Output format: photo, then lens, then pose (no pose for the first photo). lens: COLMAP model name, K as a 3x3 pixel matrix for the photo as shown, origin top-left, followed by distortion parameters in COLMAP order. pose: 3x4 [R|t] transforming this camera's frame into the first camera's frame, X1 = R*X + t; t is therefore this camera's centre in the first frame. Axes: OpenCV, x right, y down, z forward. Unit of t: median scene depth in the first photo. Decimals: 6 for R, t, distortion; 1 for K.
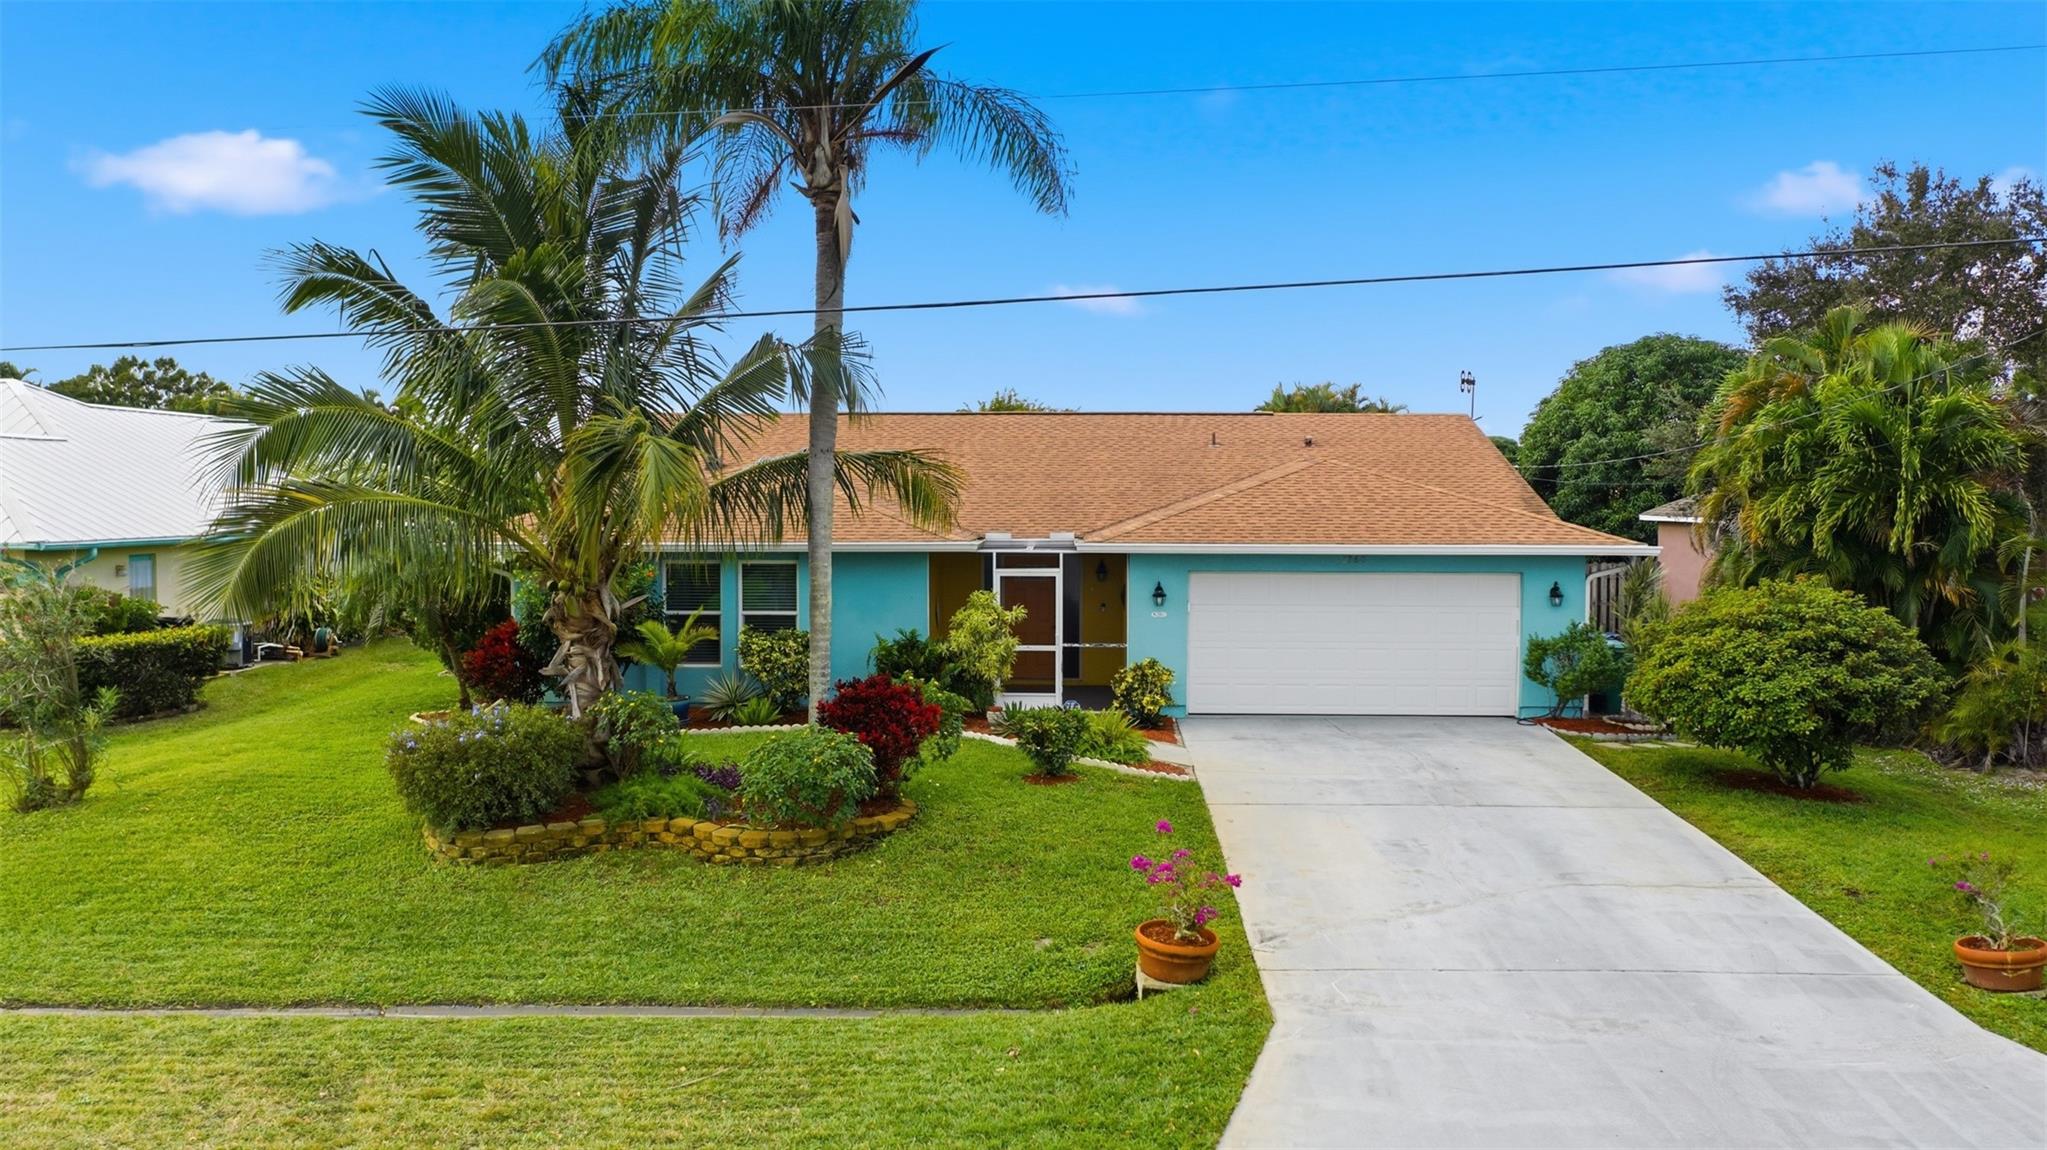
lens RADIAL K [[1615.6, 0, 1026.9], [0, 1615.6, 553.5], [0, 0, 1]] dist [-0.013527, -0.000033]
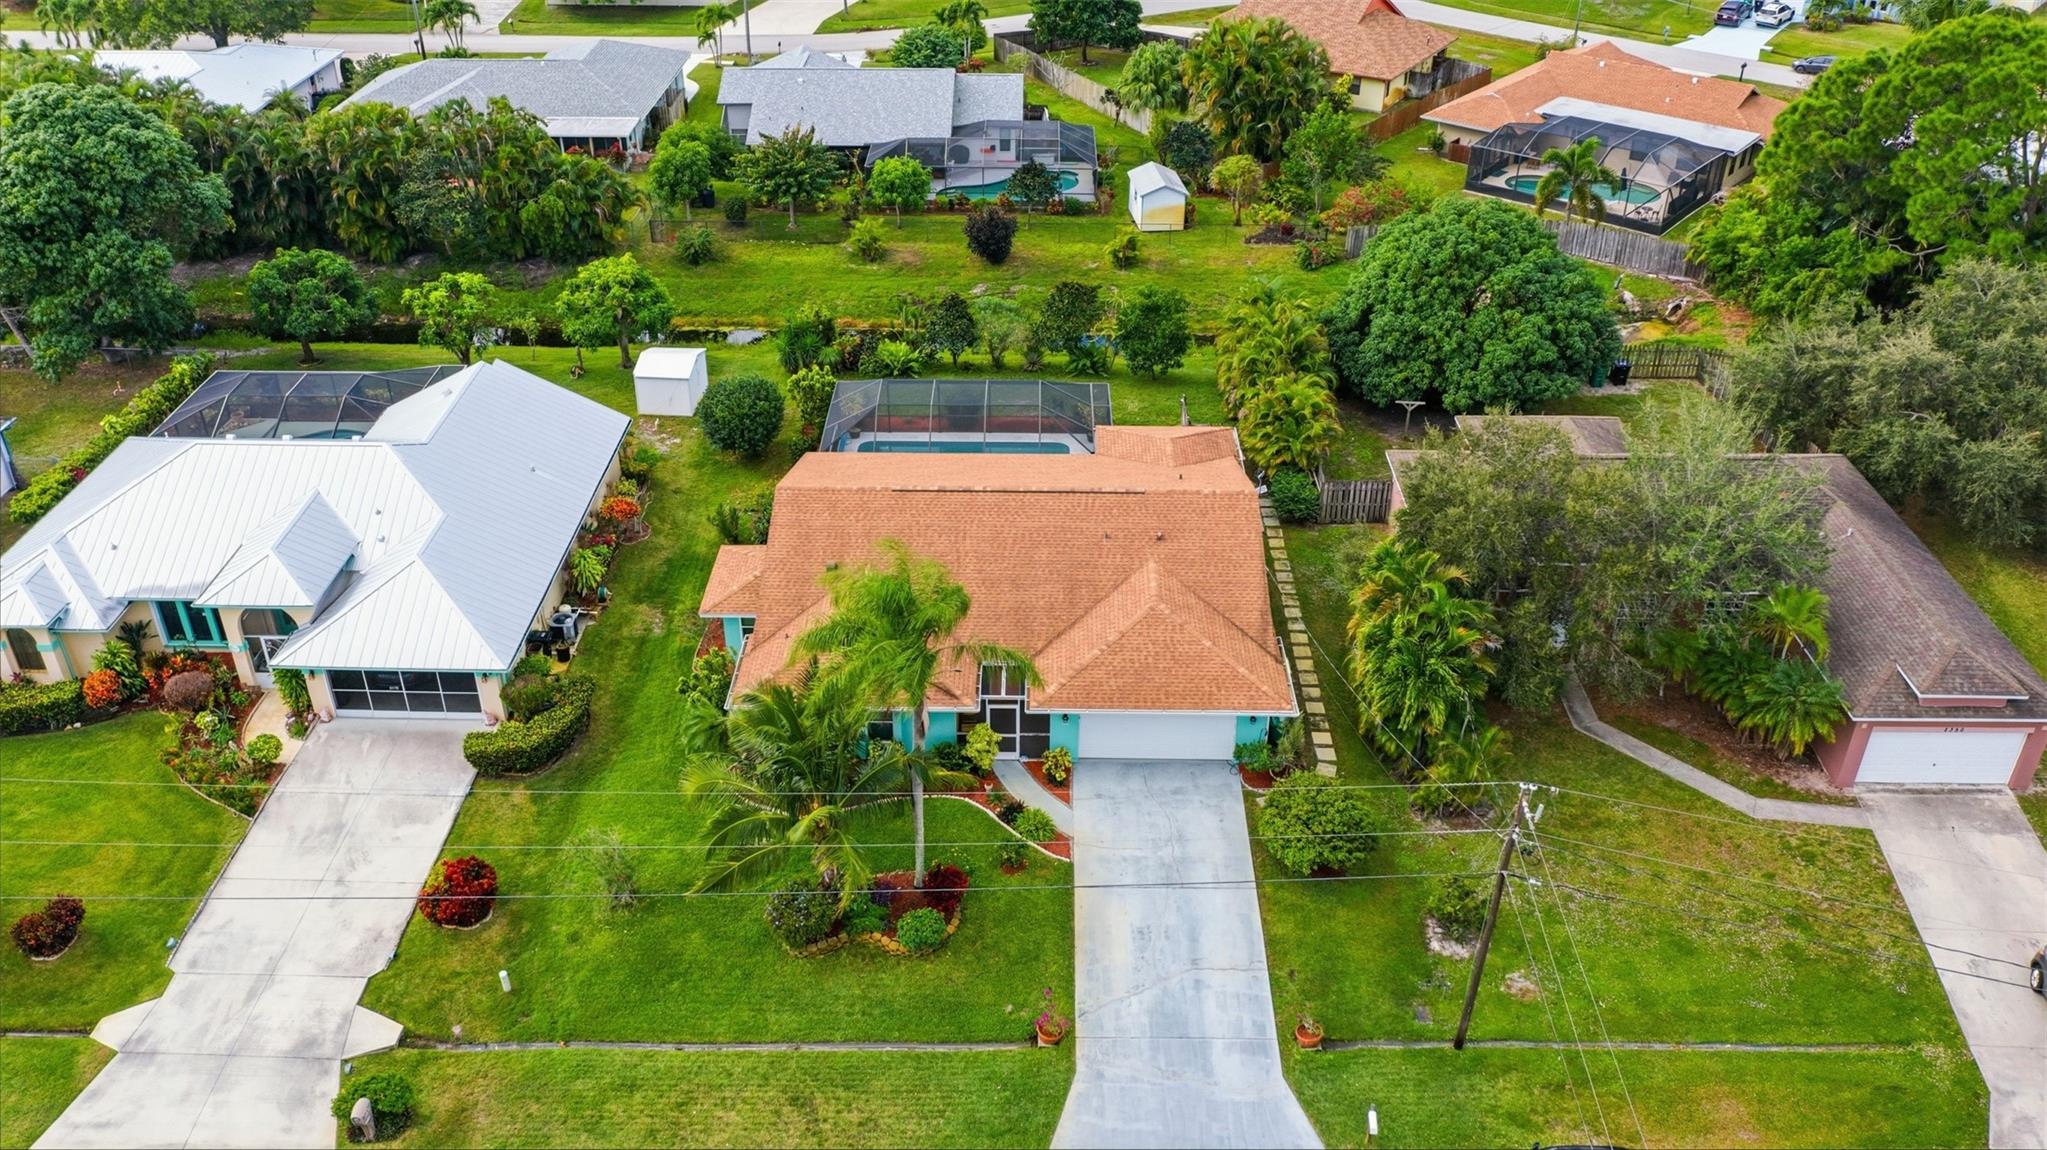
lens RADIAL K [[1615.6, 0, 1026.9], [0, 1615.6, 553.5], [0, 0, 1]] dist [-0.013527, -0.000033]
pose [[0.999892, -0.005978, 0.013459, 0.006659], [-0.001304, 0.874376, 0.485246, -1.595404], [-0.014669, -0.485211, 0.874274, -0.991002]]
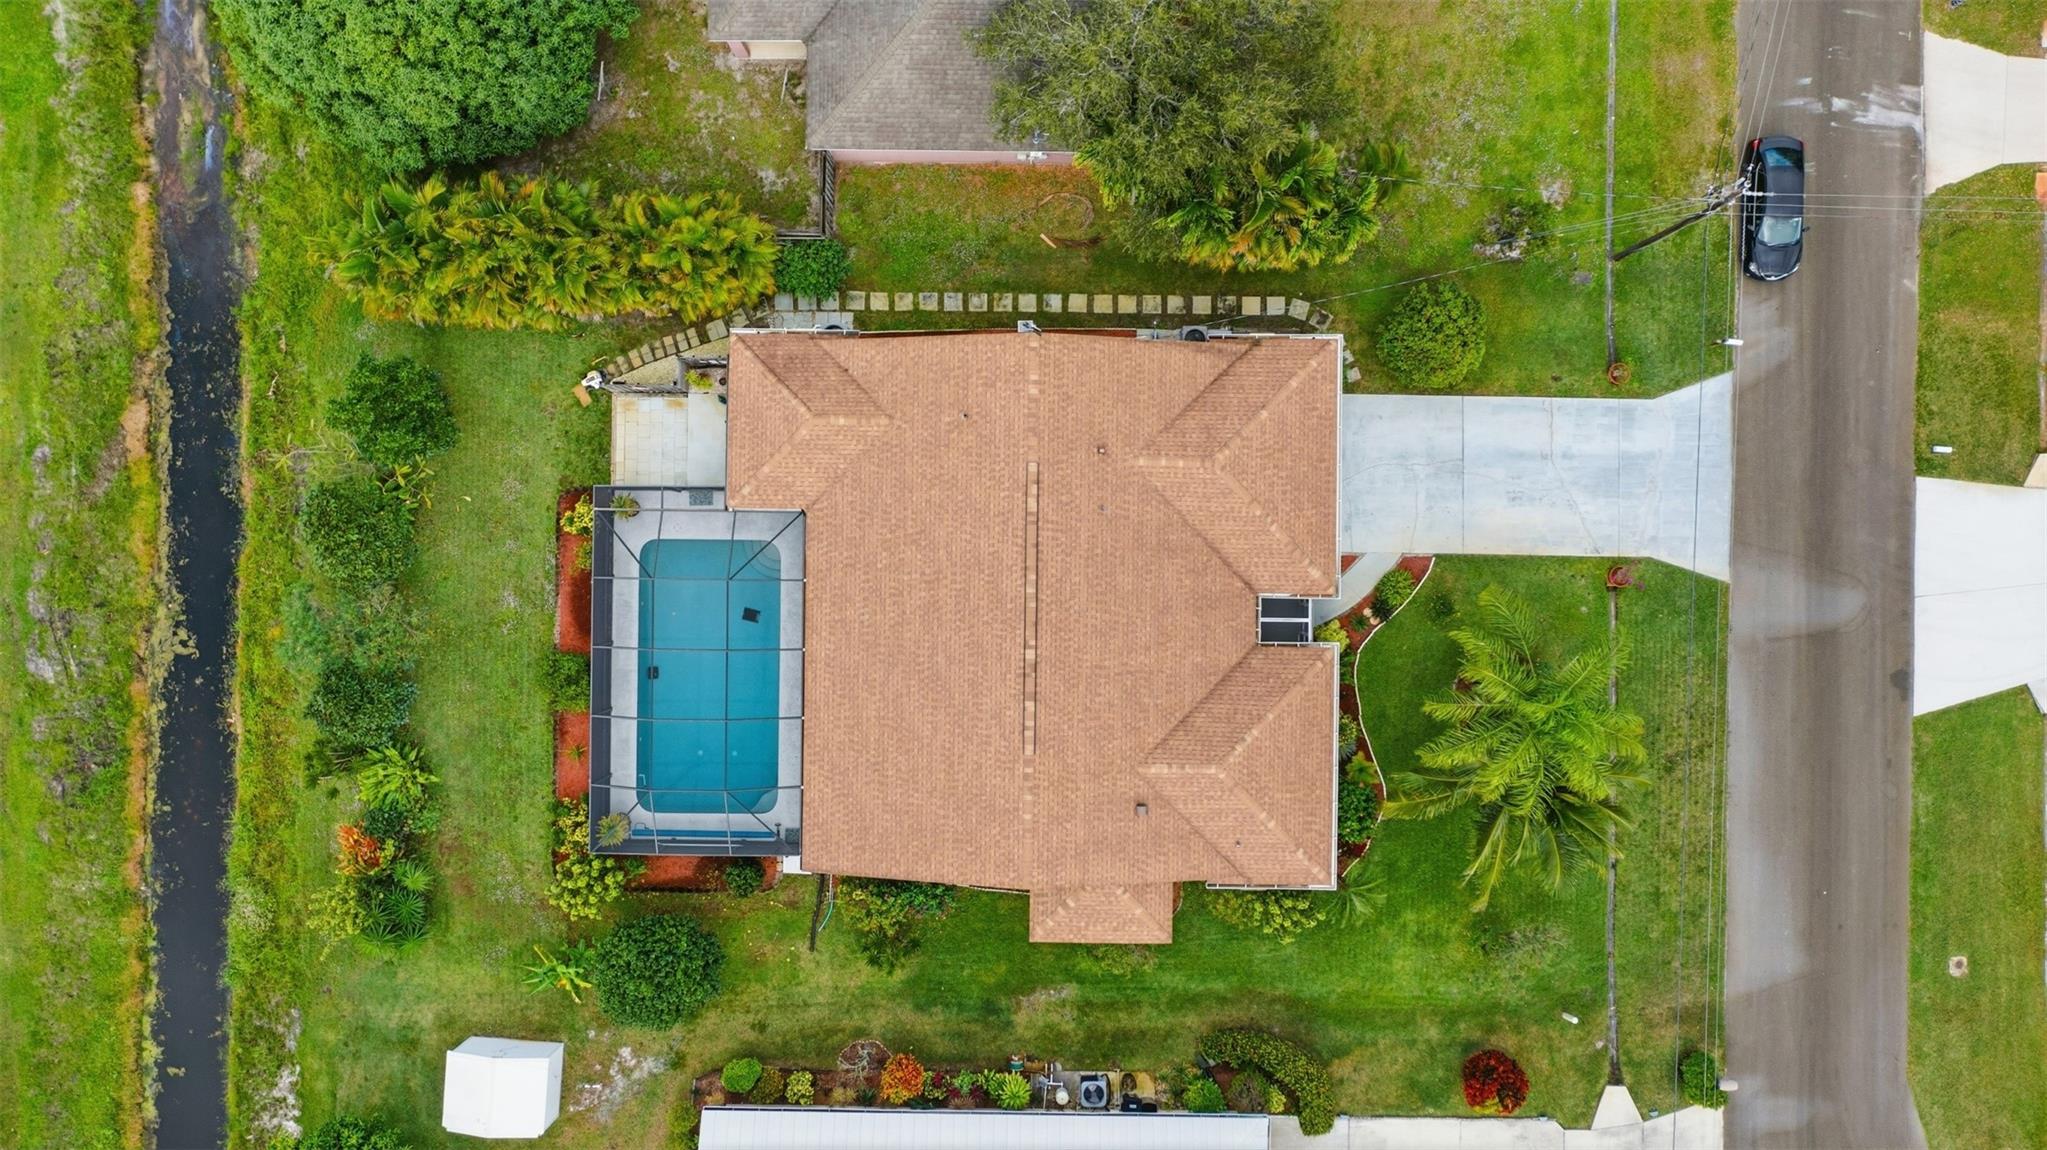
lens RADIAL K [[1615.6, 0, 1026.9], [0, 1615.6, 553.5], [0, 0, 1]] dist [-0.013527, -0.000033]
pose [[-0.014599, -0.999893, 0.000321, 0.127765], [0.044481, -0.000329, 0.999010, -2.913671], [-0.998904, 0.014598, 0.044481, 1.738895]]
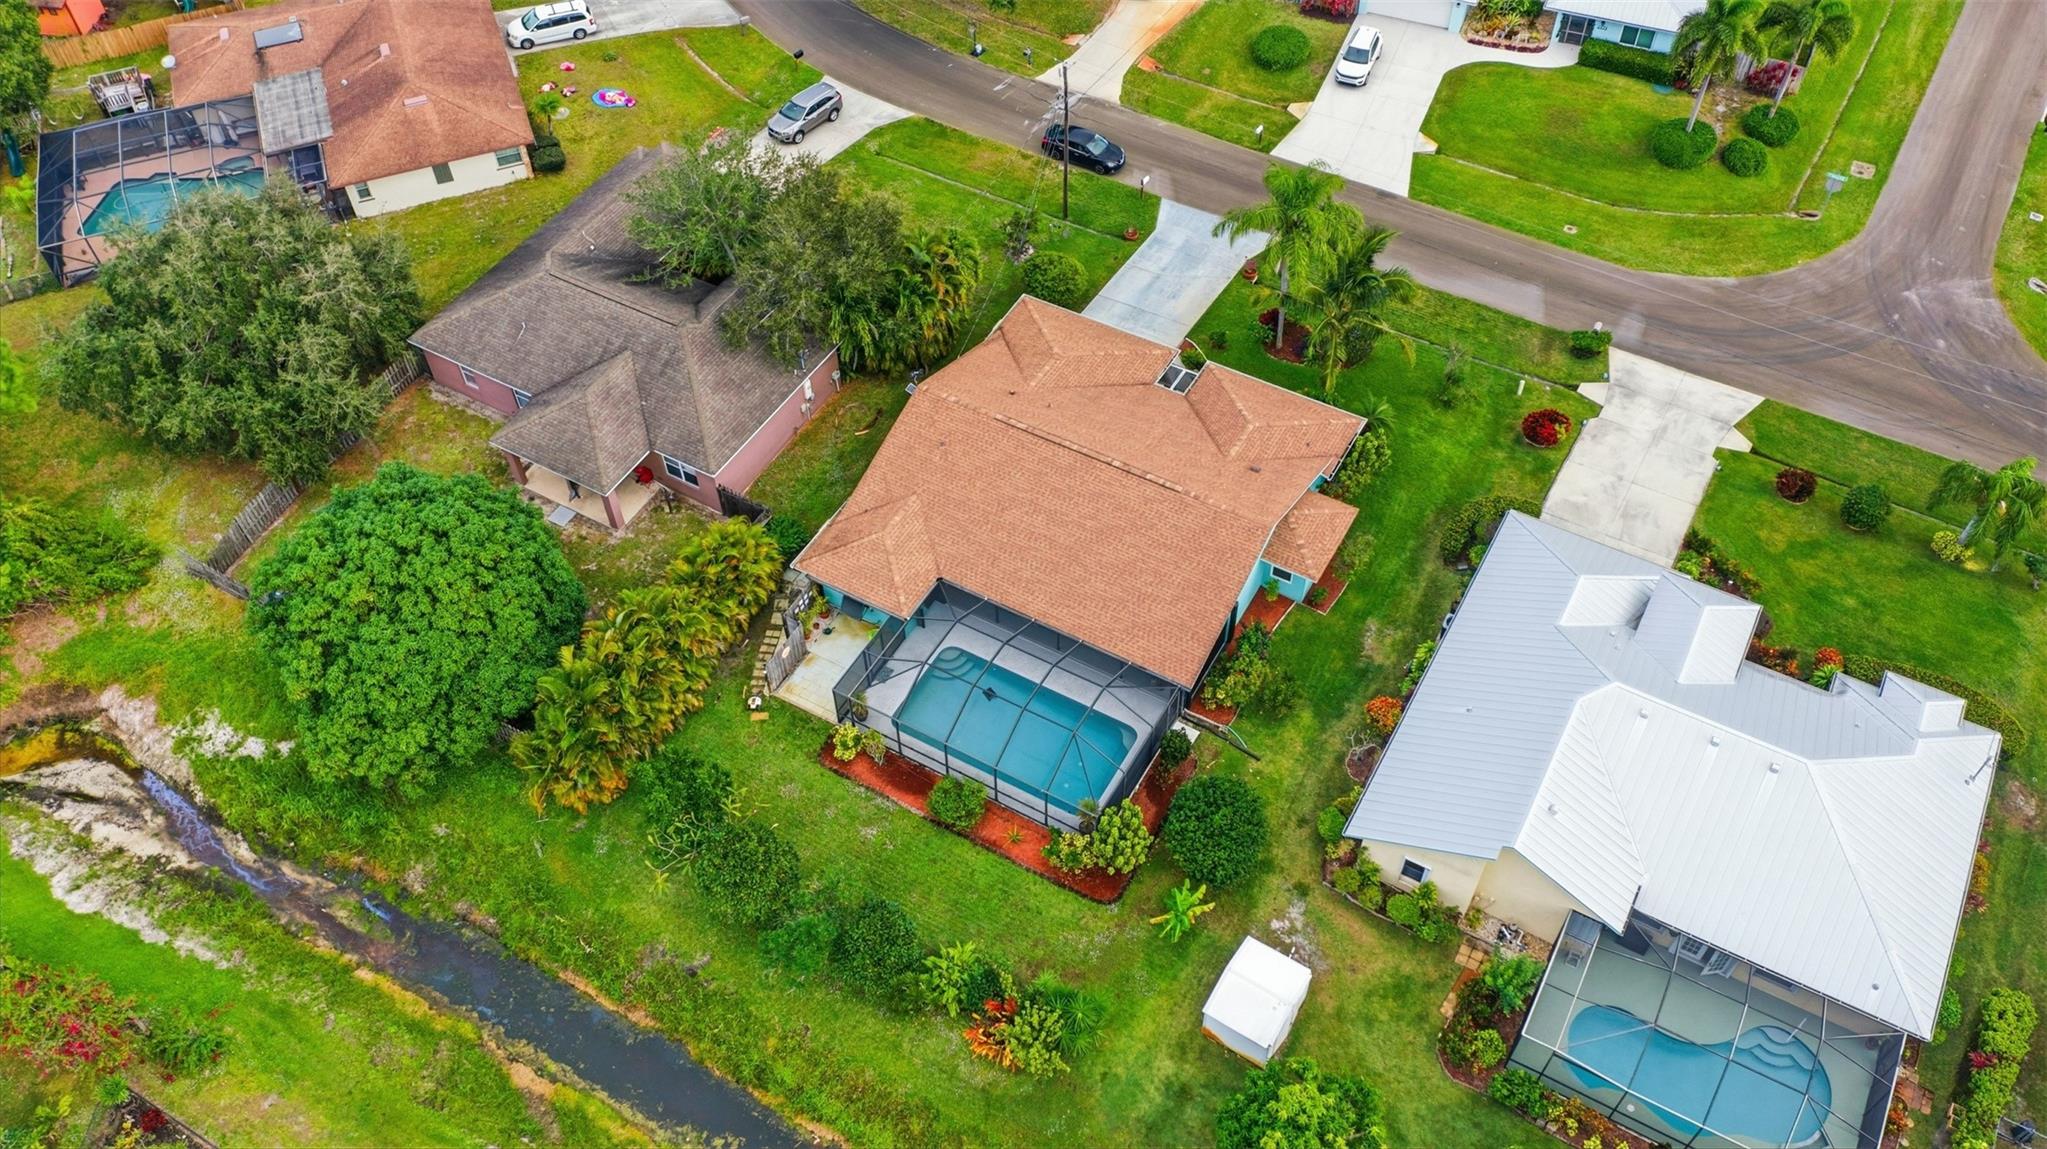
lens RADIAL K [[1615.6, 0, 1026.9], [0, 1615.6, 553.0], [0, 0, 1]] dist [-0.013527, -0.000033]
pose [[-0.880223, -0.353303, 0.316835, -1.126388], [0.037907, 0.613160, 0.789048, -3.021462], [-0.473044, 0.706549, -0.526325, 4.083339]]
